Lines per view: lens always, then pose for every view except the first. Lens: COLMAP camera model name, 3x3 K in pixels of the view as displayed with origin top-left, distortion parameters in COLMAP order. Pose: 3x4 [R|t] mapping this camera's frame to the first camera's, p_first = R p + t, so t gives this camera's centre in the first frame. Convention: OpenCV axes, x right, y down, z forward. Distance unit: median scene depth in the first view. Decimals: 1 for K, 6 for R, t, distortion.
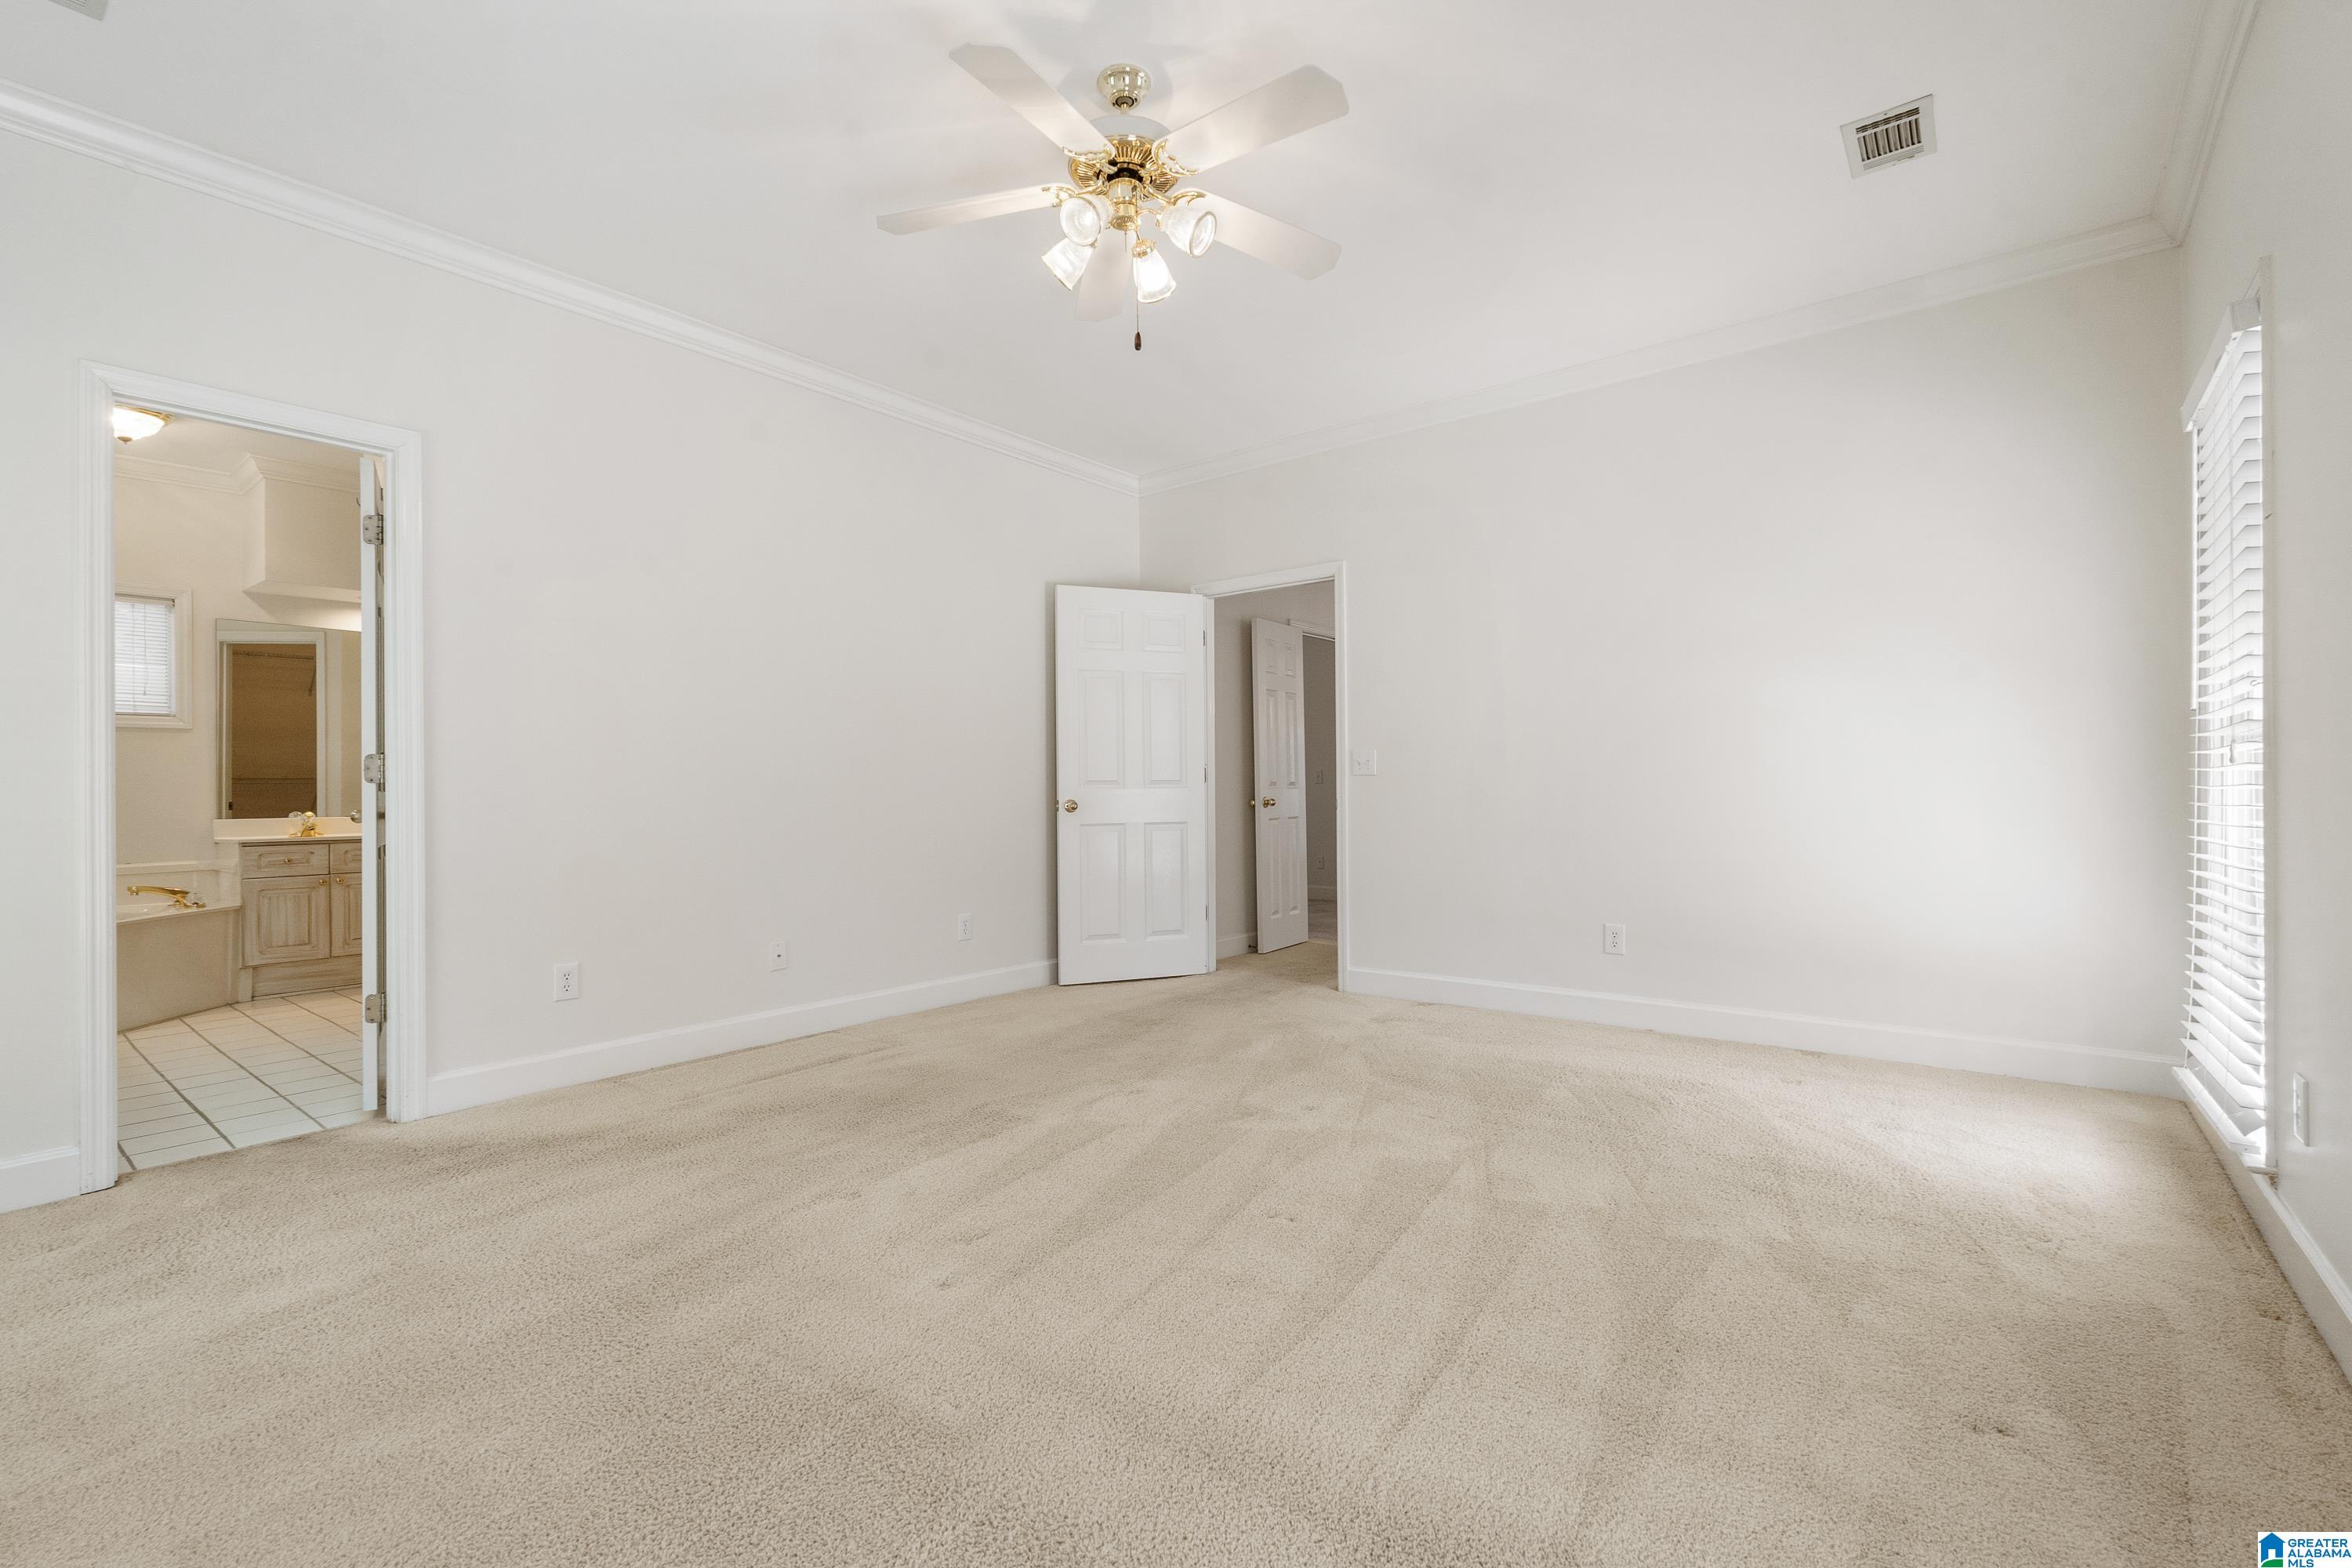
lens RADIAL K [[1045.4, 0, 1169.6], [0, 1045.4, 777.6], [0, 0, 1]] dist [-0.001621, -0.000257]
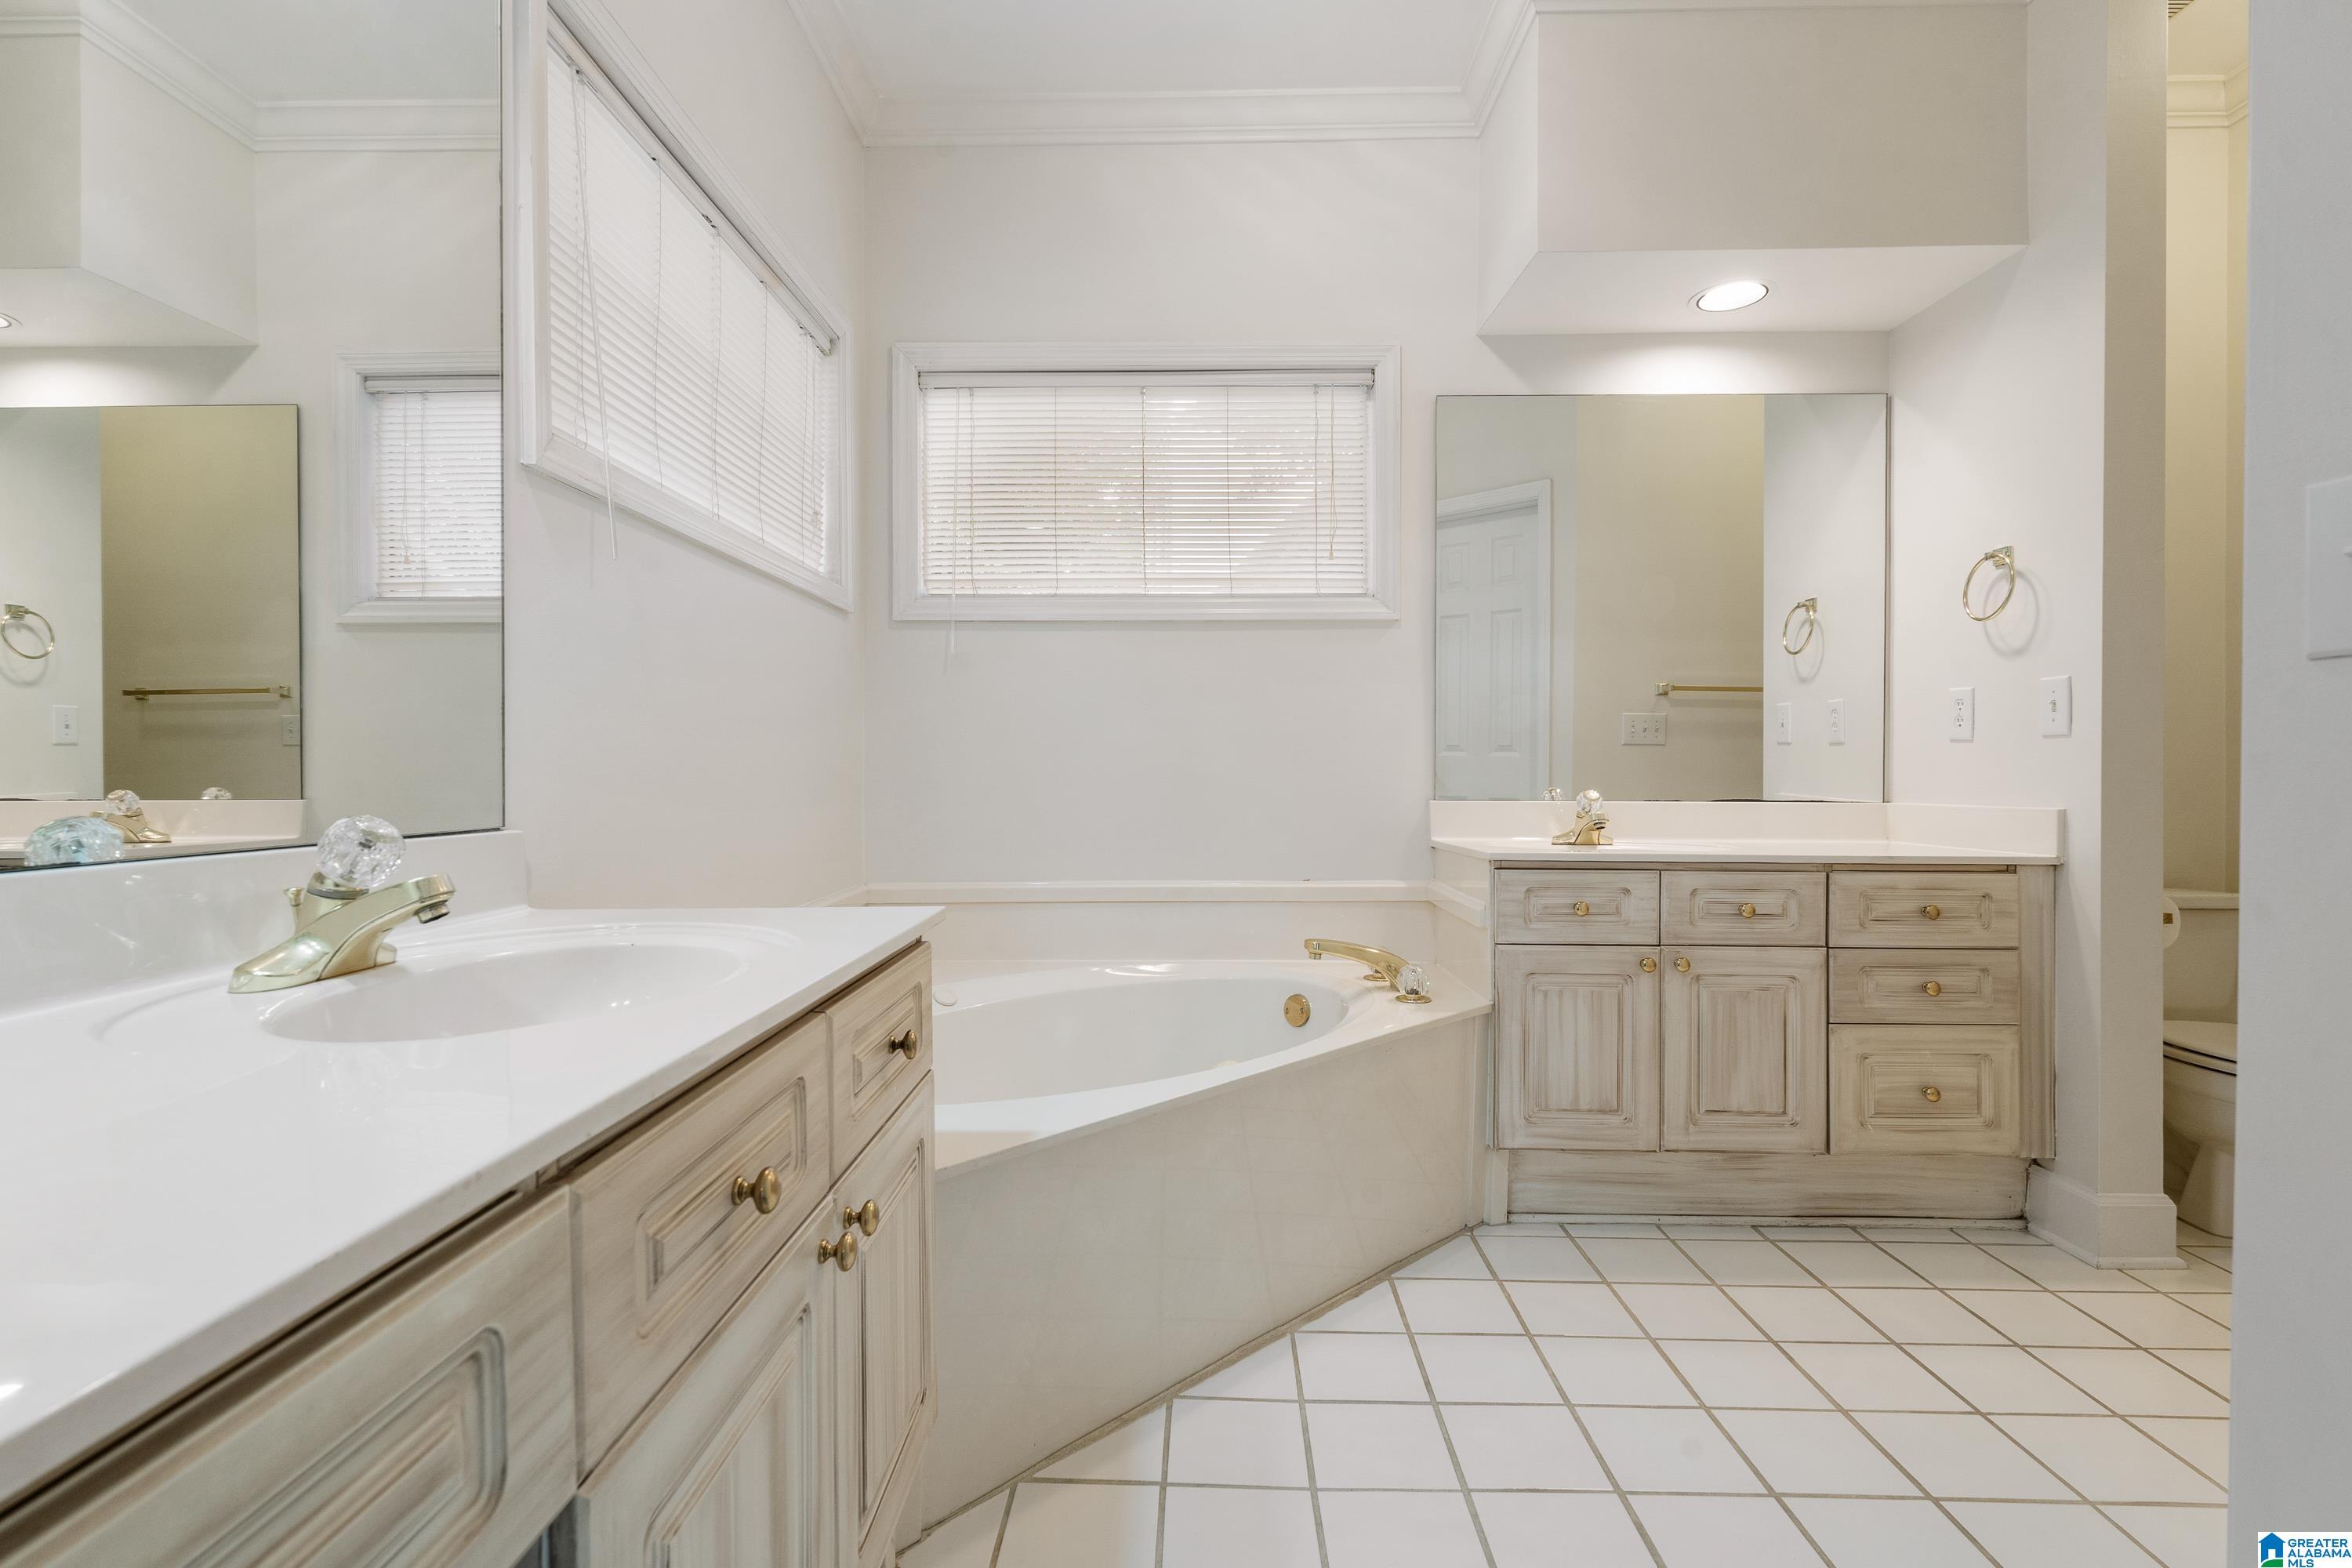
lens RADIAL K [[1149.9, 0, 1170.0], [0, 1149.9, 778.6], [0, 0, 1]] dist [-0.006774, 0.000013]
pose [[0.608510, 0.012179, -0.793453, -0.580641], [-0.000937, 0.999893, 0.014629, 0.022071], [0.793546, -0.008158, 0.608456, 0.592193]]
